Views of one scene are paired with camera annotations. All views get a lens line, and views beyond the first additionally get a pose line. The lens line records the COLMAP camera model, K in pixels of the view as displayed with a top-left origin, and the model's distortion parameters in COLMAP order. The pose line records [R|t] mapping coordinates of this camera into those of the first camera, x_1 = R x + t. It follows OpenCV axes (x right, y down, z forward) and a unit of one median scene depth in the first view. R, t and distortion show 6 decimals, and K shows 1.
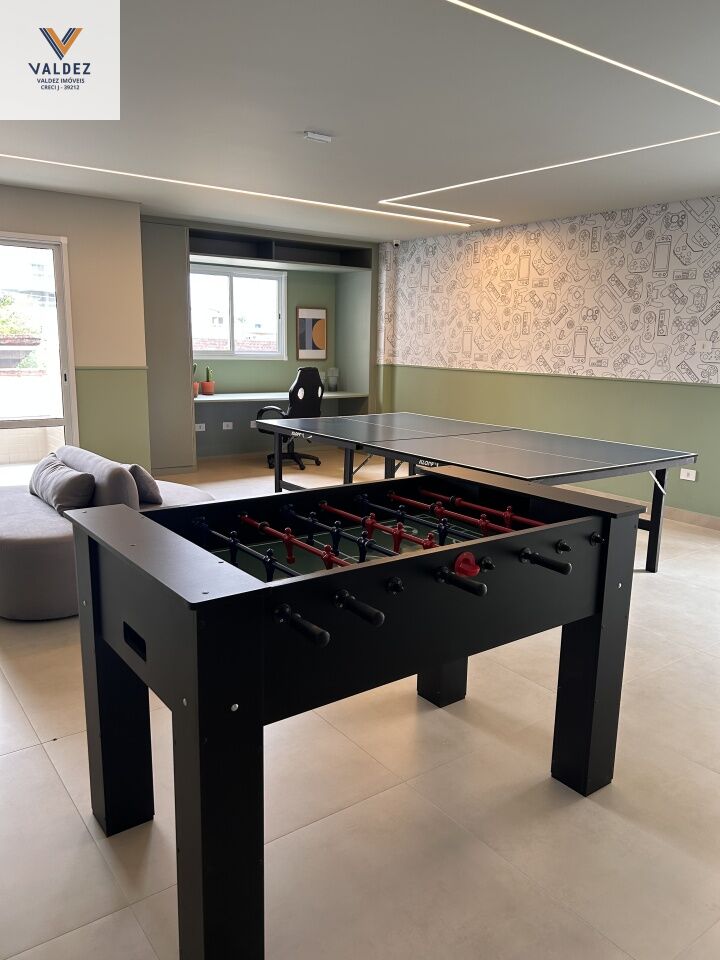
lens RADIAL K [[713.0, 0, 364.2], [0, 713.0, 485.9], [0, 0, 1]] dist [0.026137, -0.023977]
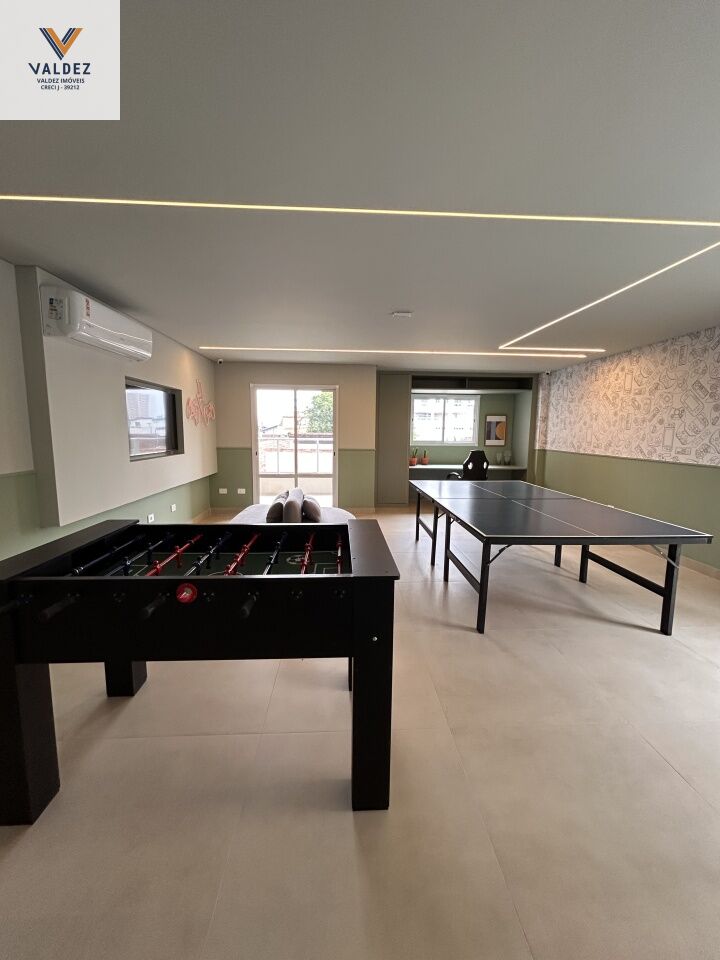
lens RADIAL K [[380.7, 0, 360.2], [0, 380.7, 479.8], [0, 0, 1]] dist [0.000386, -0.000122]
pose [[0.836787, 0.059705, -0.544264, 0.195248], [-0.104804, 0.993123, -0.052188, -0.025750], [0.537405, 0.100711, 0.837289, 0.129575]]
